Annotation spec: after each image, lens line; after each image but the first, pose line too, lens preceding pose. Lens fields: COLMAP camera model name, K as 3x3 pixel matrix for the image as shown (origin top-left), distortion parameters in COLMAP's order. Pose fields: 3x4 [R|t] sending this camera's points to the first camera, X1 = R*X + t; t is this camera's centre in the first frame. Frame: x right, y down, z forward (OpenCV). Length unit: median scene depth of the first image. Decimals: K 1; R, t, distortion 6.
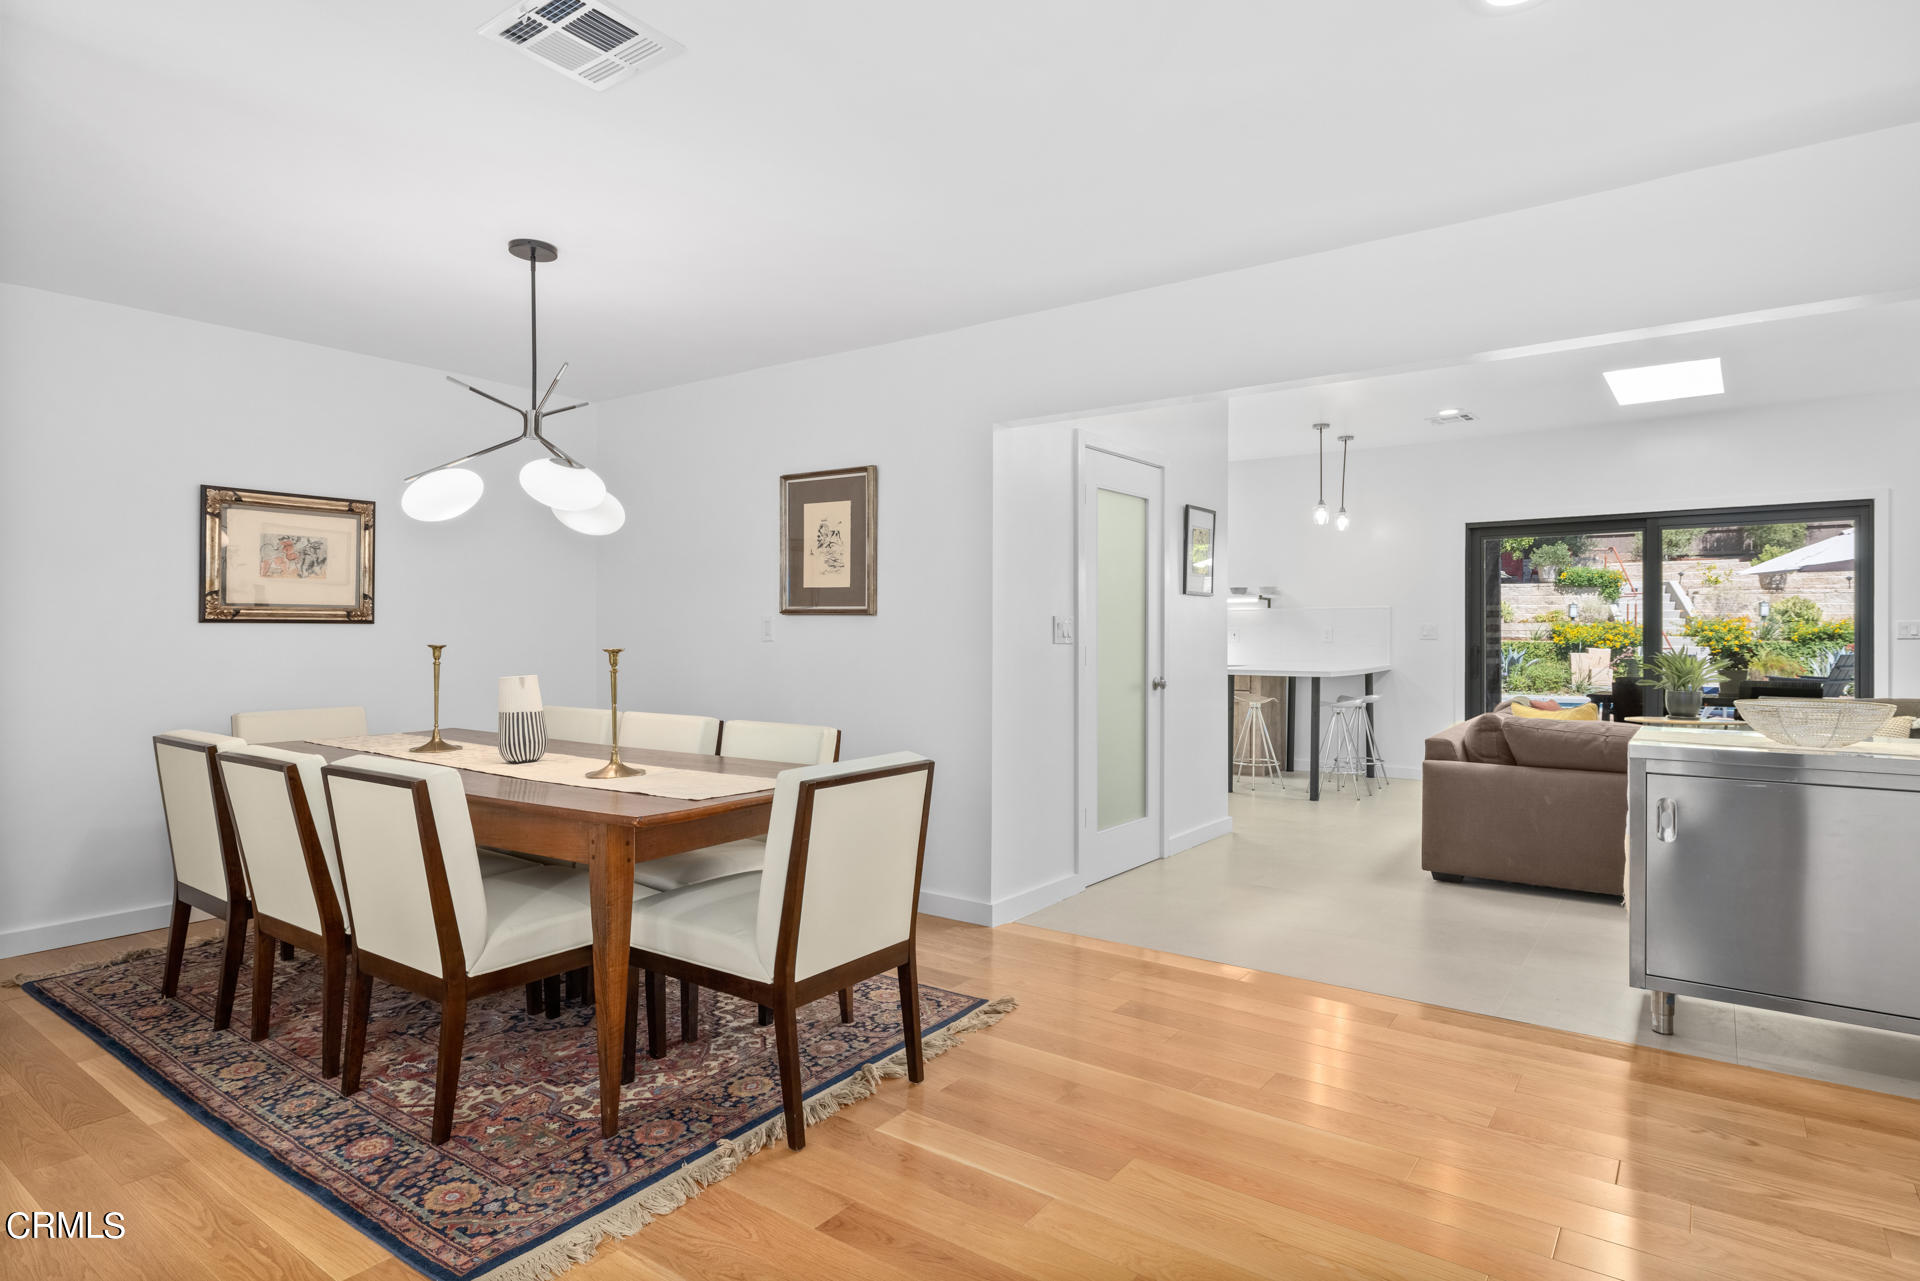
lens RADIAL K [[1050.0, 0, 956.9], [0, 1050.0, 631.2], [0, 0, 1]] dist [0.016031, -0.000041]
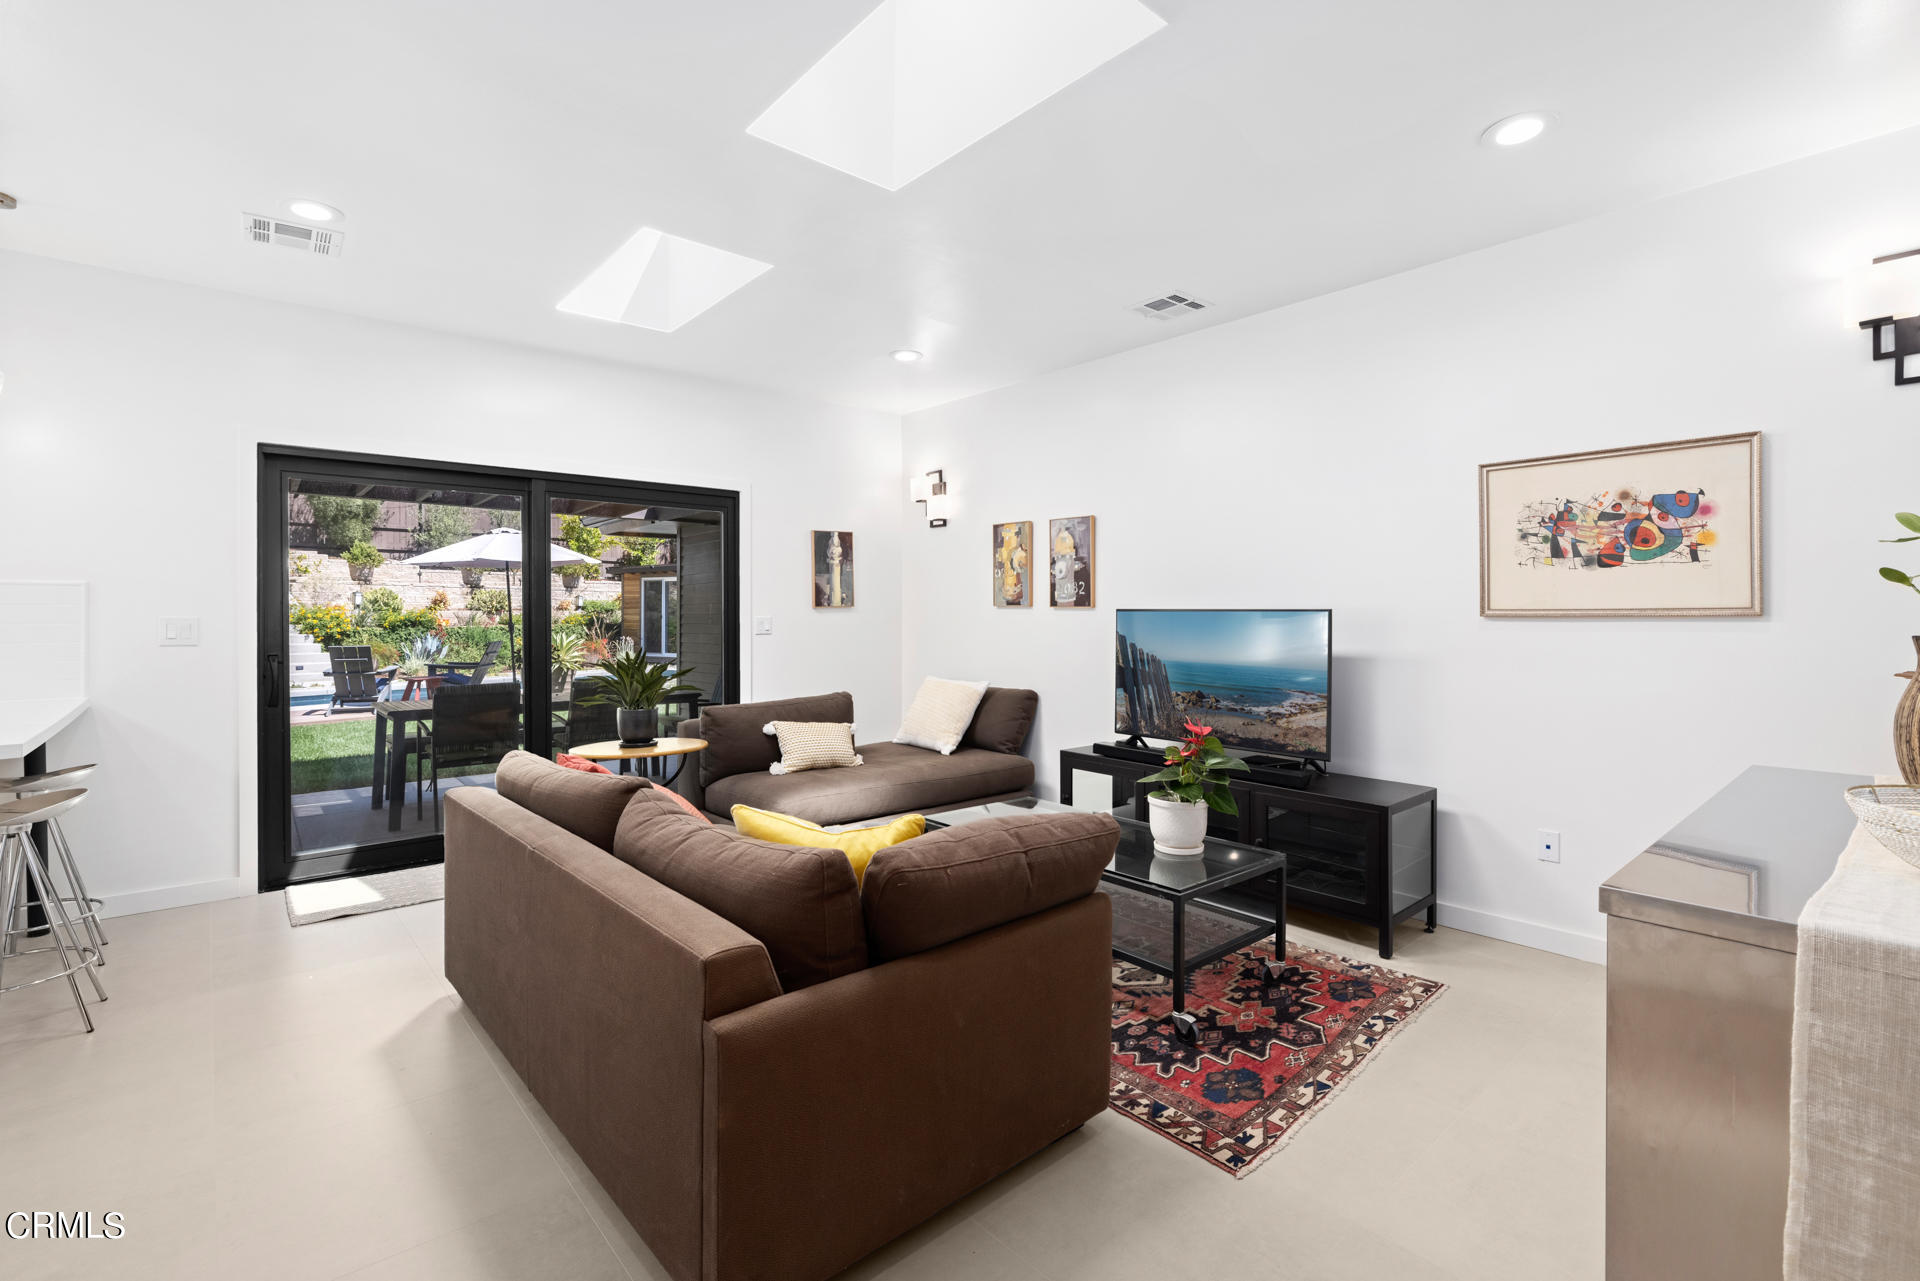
lens RADIAL K [[855.7, 0, 966.4], [0, 855.7, 618.9], [0, 0, 1]] dist [-0.005206, 0.000030]
pose [[0.220337, -0.001535, 0.975423, 0.043786], [-0.001690, 0.999997, 0.001955, -0.002892], [-0.975422, -0.002079, 0.220334, 0.200298]]
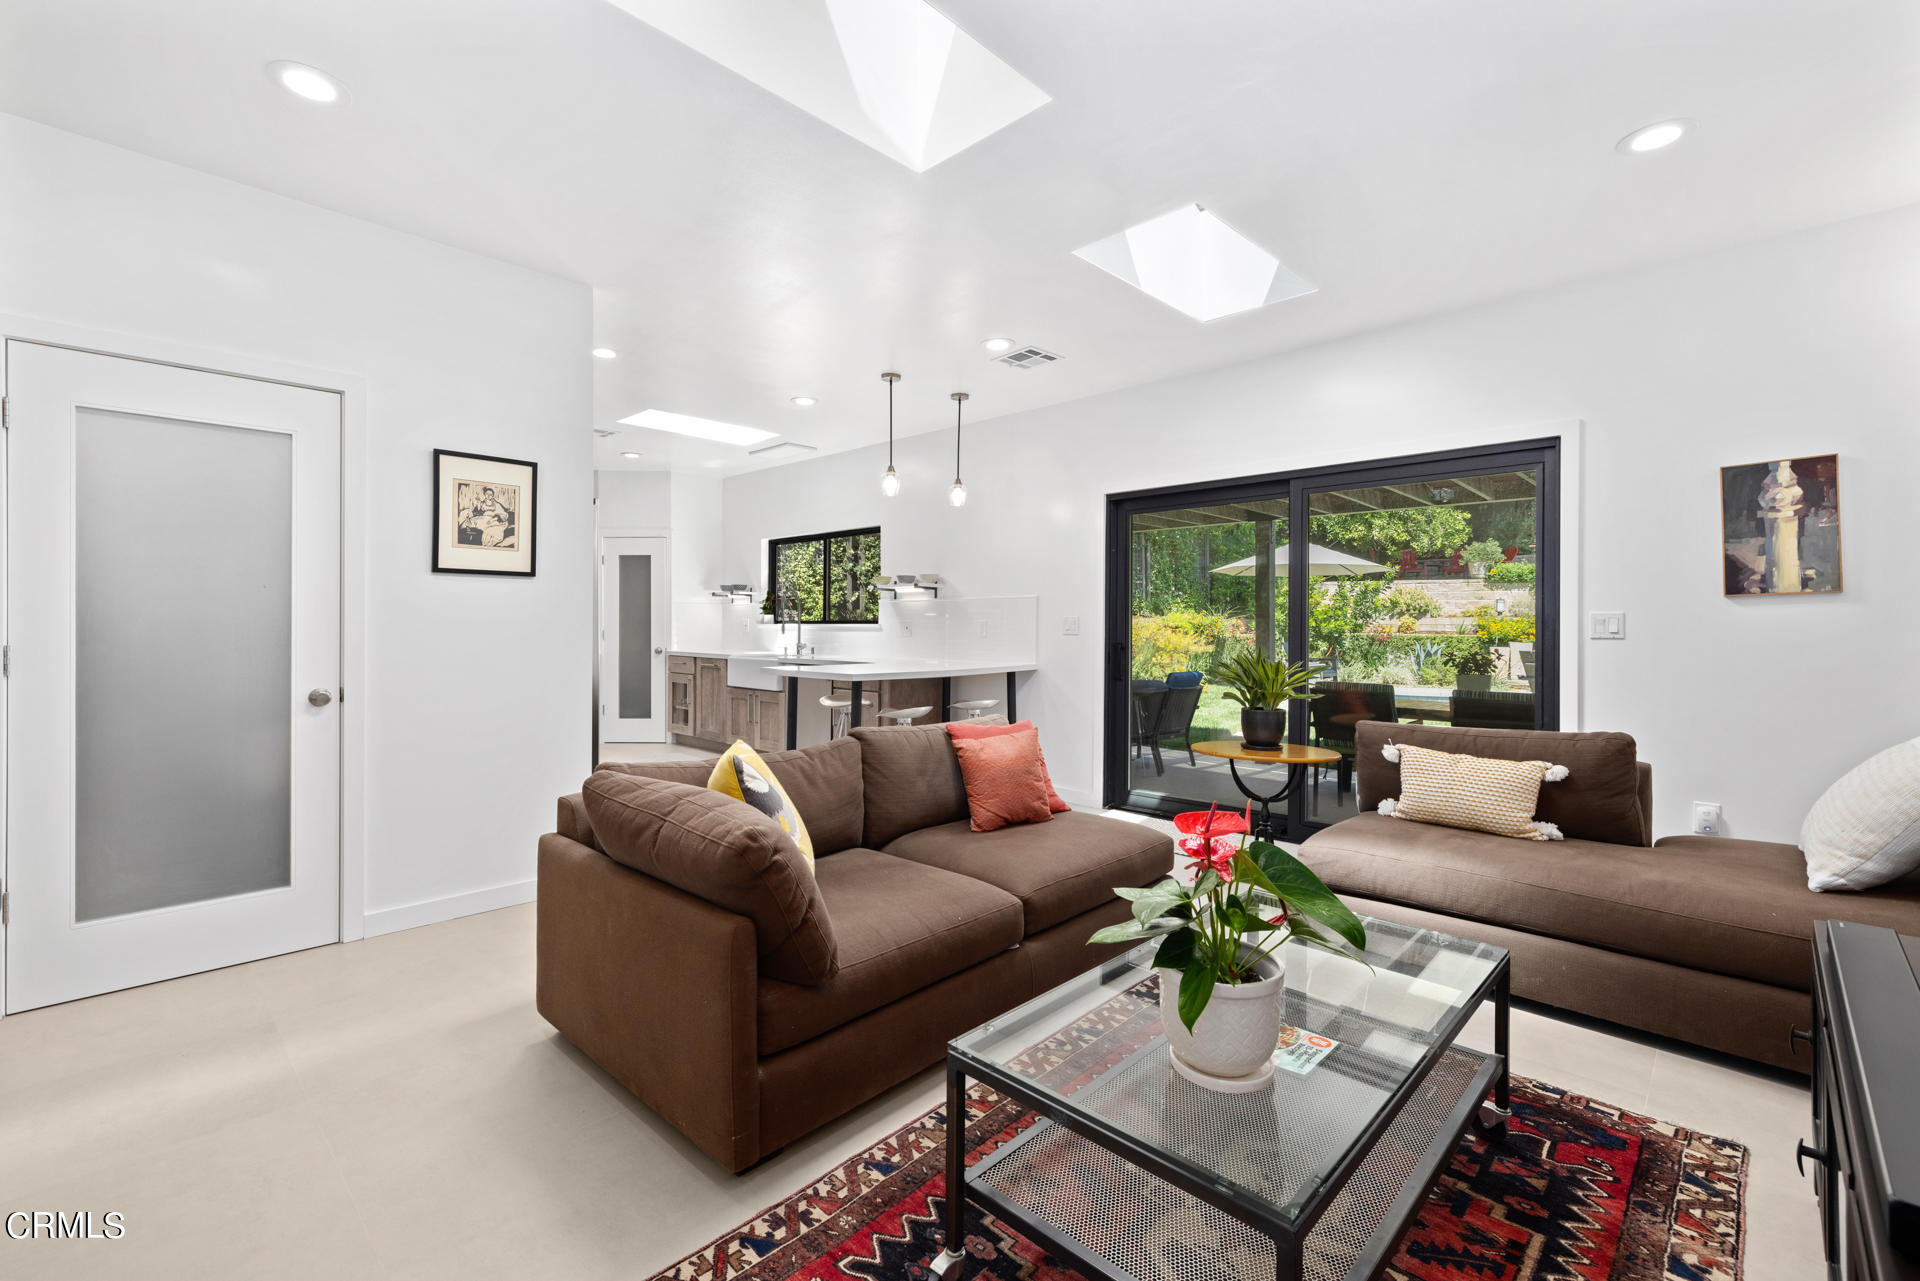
lens RADIAL K [[828.1, 0, 934.5], [0, 828.1, 621.1], [0, 0, 1]] dist [0.002648, 0.000350]
pose [[0.988602, 0.003031, -0.150523, 0.173191], [-0.003484, 0.999990, -0.002747, -0.000264], [0.150513, 0.003240, 0.988603, 0.129572]]
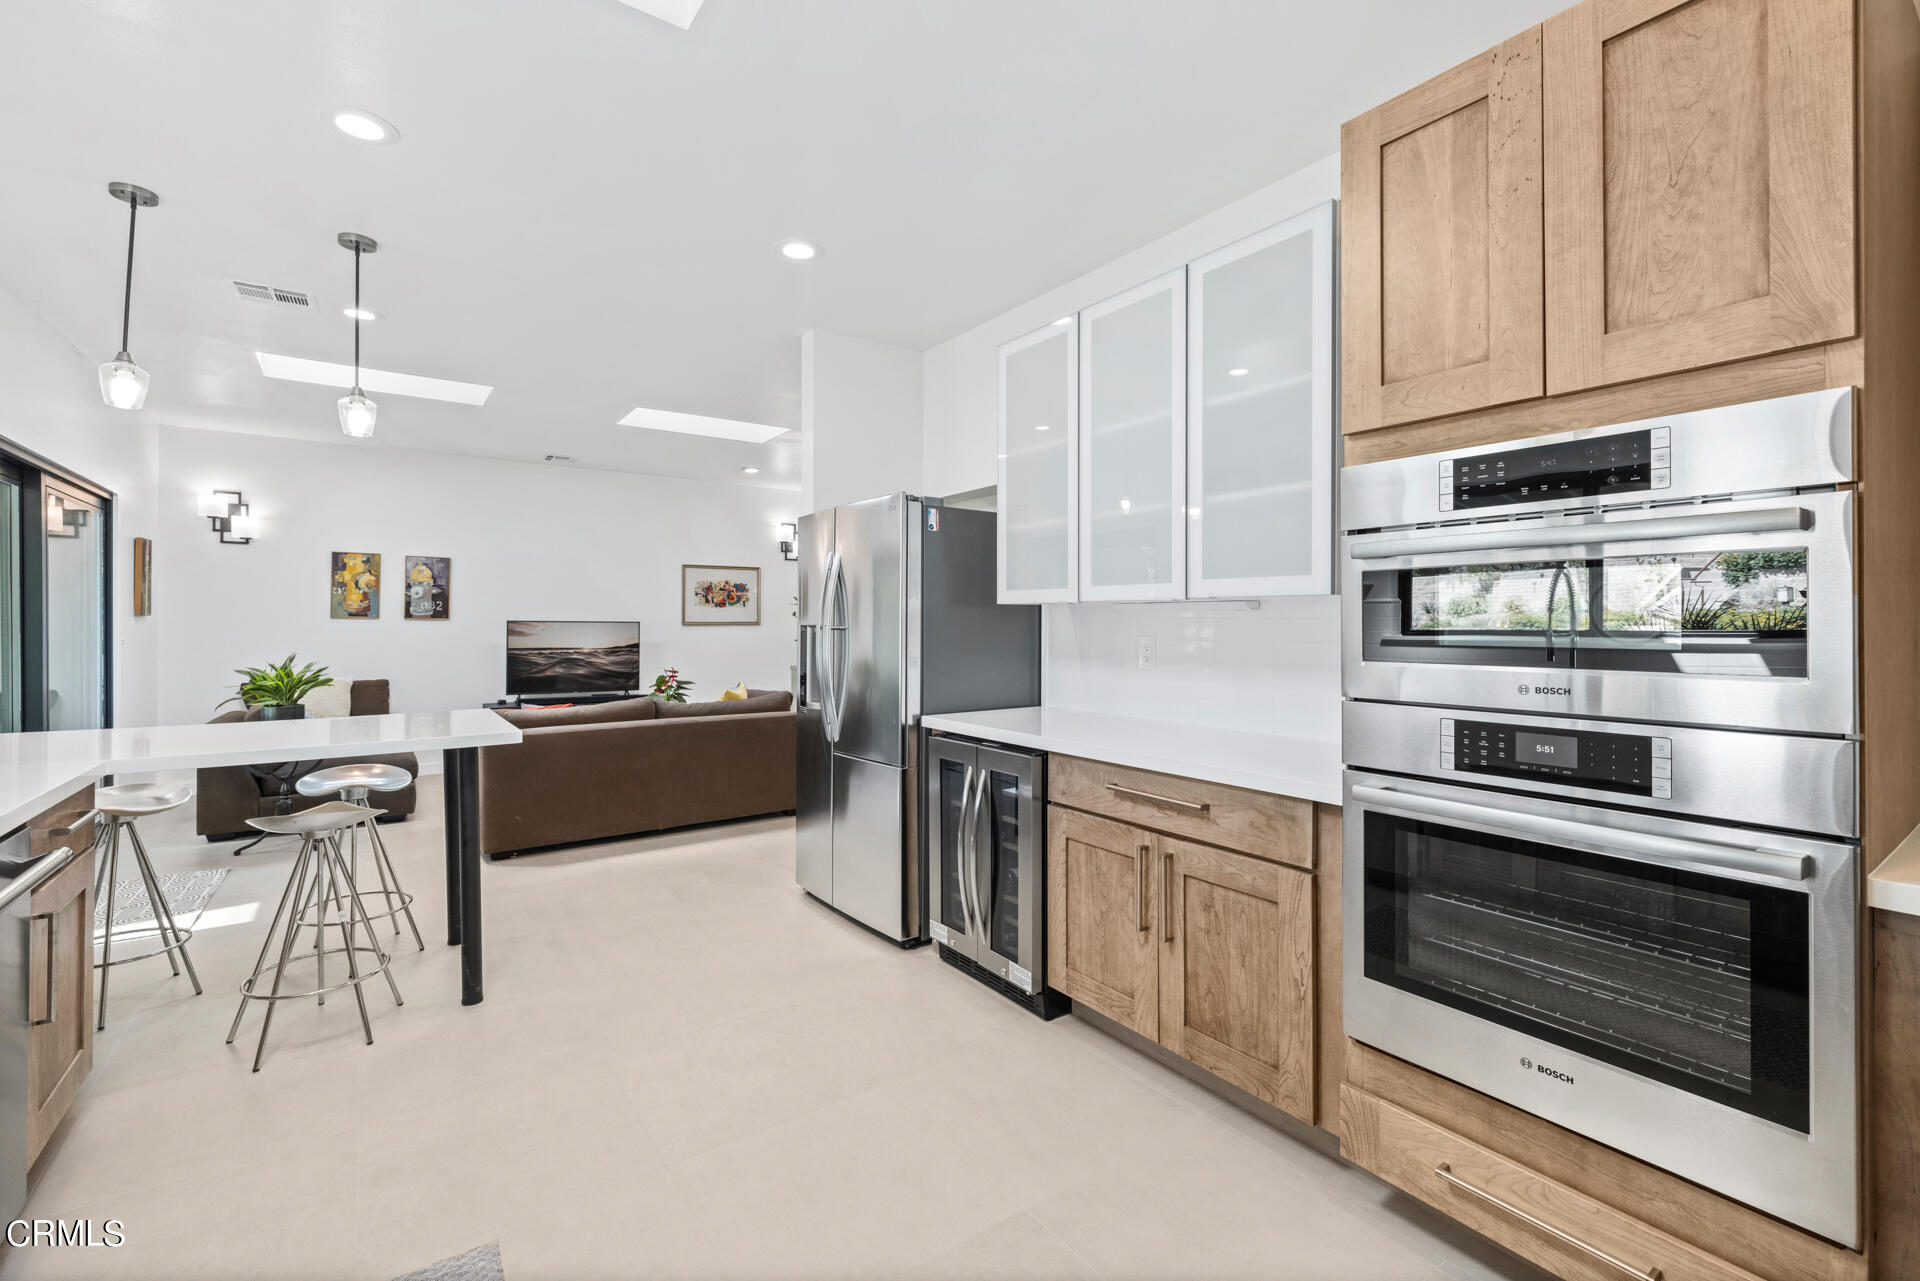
lens RADIAL K [[828.1, 0, 934.5], [0, 828.1, 621.1], [0, 0, 1]] dist [0.002648, 0.000350]
pose [[-0.940793, -0.000898, 0.338981, -0.023012], [-0.001283, 0.999999, -0.000914, -0.004593], [-0.338980, -0.001295, -0.940793, 0.465037]]
